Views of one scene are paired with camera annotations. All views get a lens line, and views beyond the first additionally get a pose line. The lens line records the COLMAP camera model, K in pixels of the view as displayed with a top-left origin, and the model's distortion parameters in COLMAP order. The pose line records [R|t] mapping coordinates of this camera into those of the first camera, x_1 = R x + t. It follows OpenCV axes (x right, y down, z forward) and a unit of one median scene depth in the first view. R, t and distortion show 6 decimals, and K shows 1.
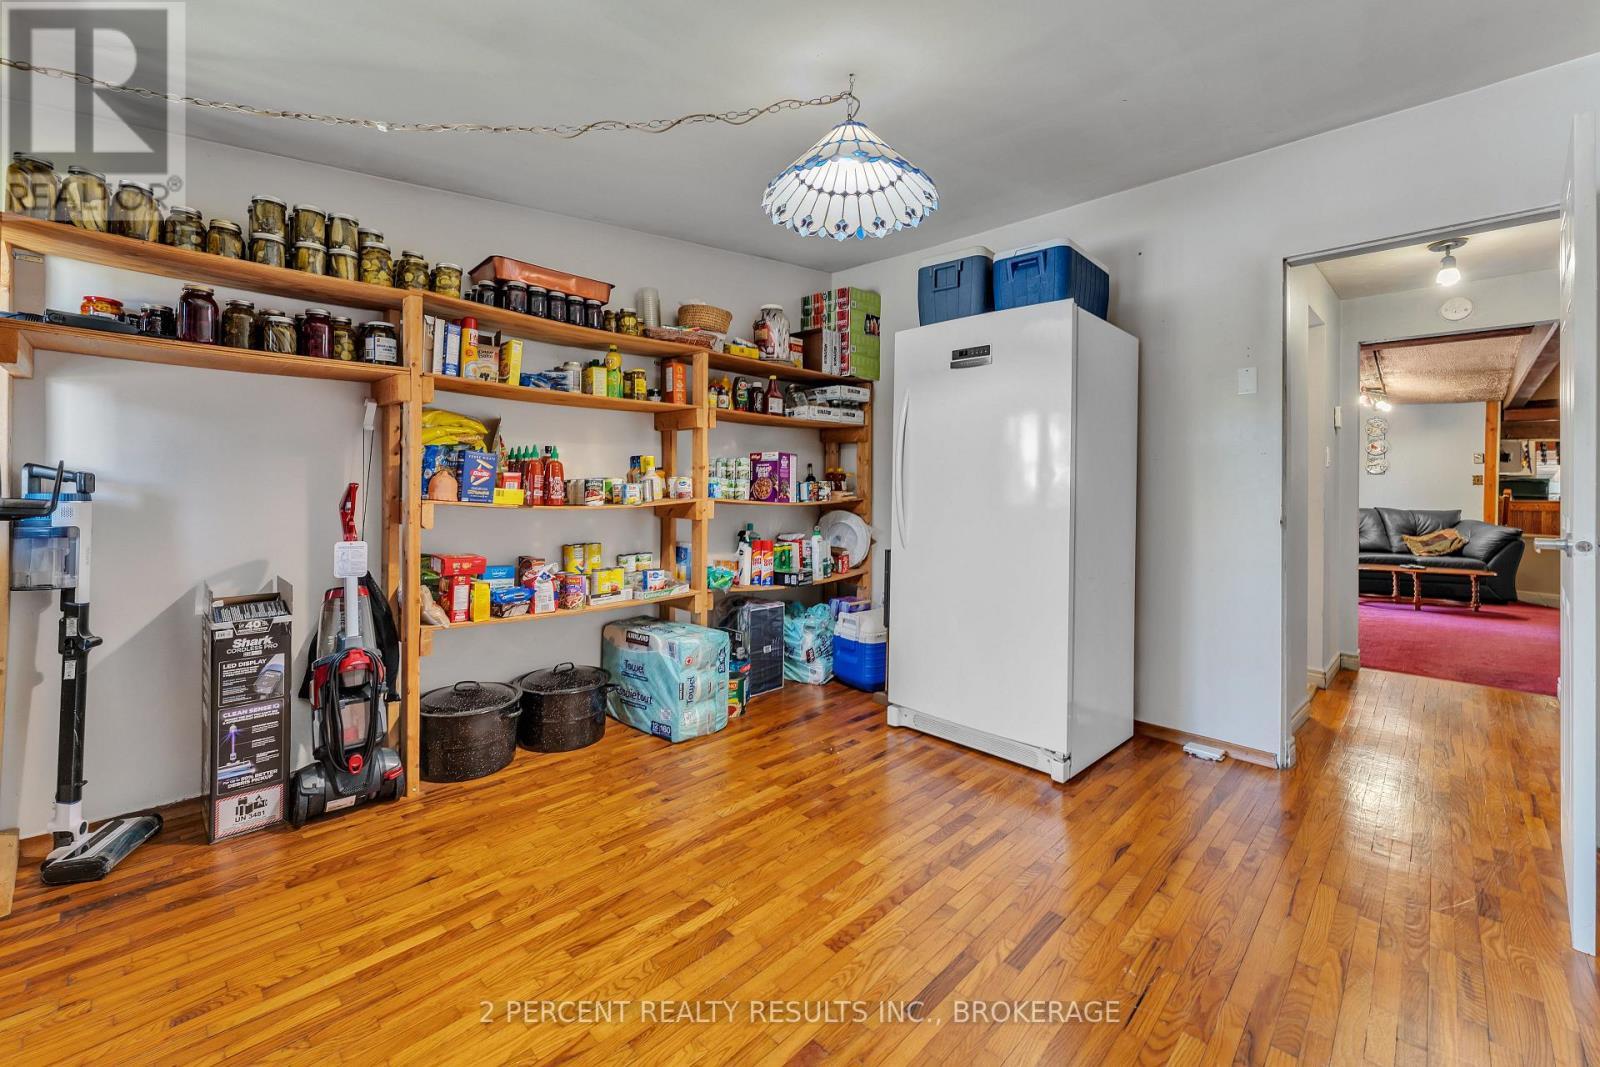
lens RADIAL K [[658.1, 0, 800.3], [0, 658.1, 483.7], [0, 0, 1]] dist [-0.002845, 0.000156]
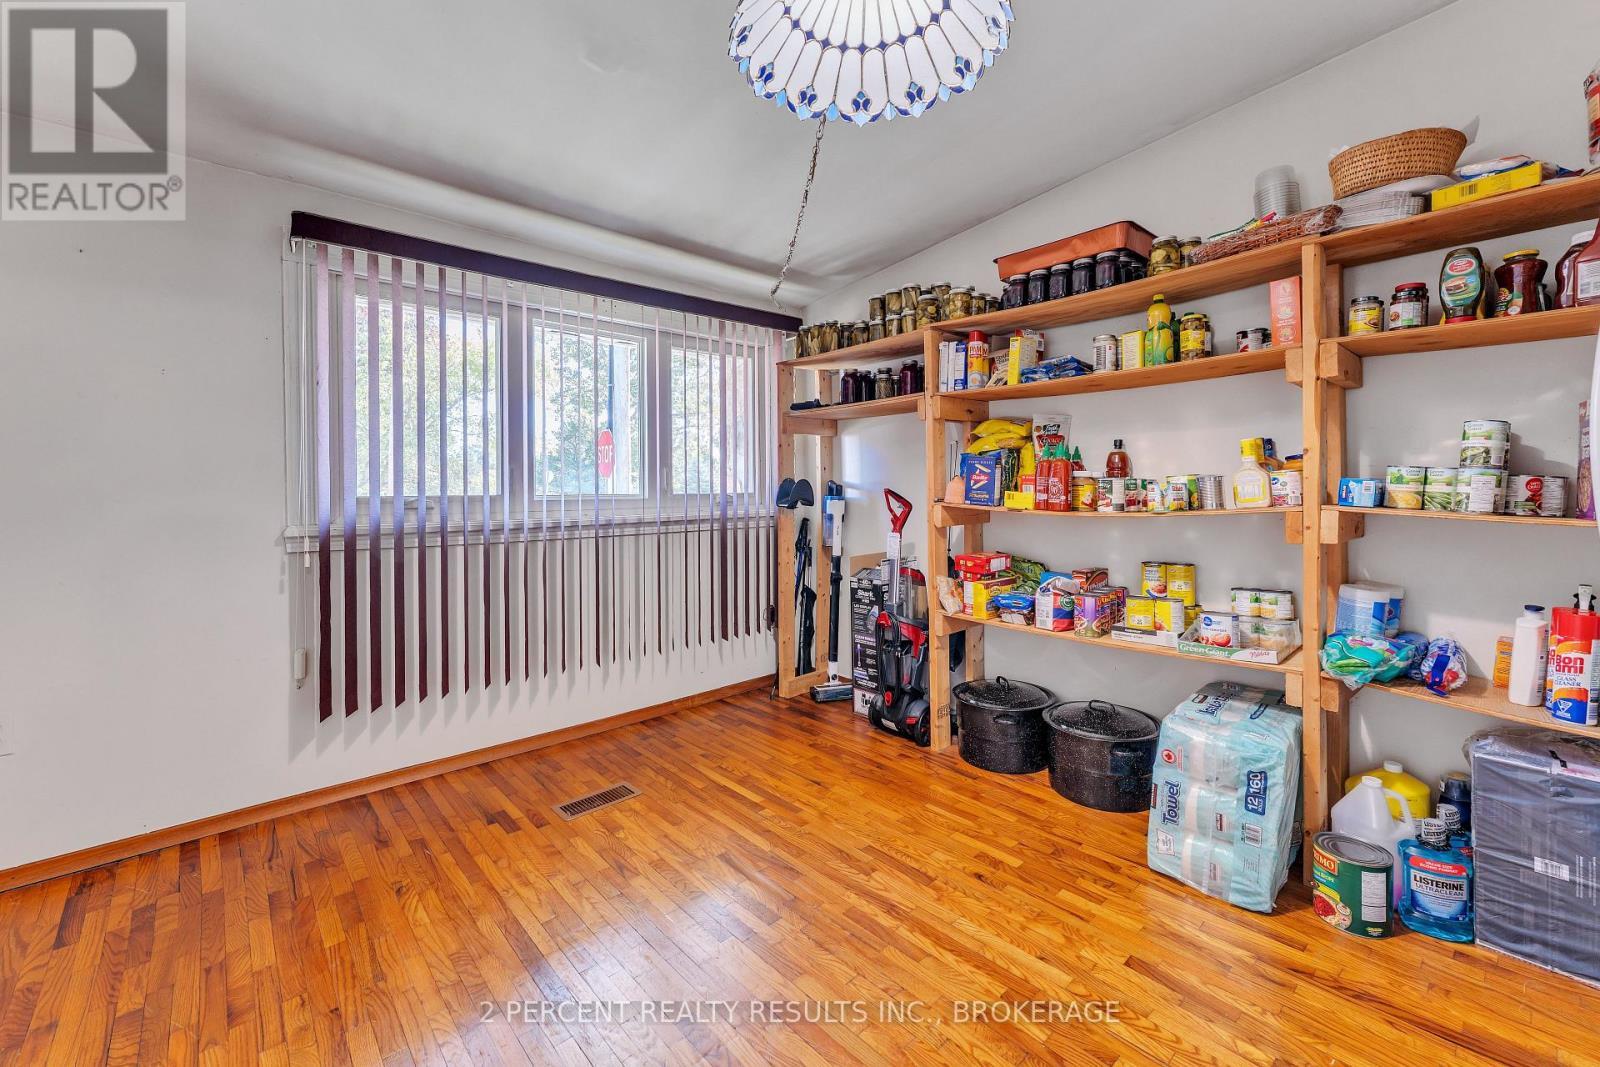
lens RADIAL K [[658.1, 0, 787.0], [0, 658.1, 496.6], [0, 0, 1]] dist [-0.002845, 0.000156]
pose [[-0.077470, 0.004260, -0.996986, 0.656890], [0.011559, 0.999928, 0.003374, 0.008946], [0.996928, -0.011263, -0.077514, 0.883272]]
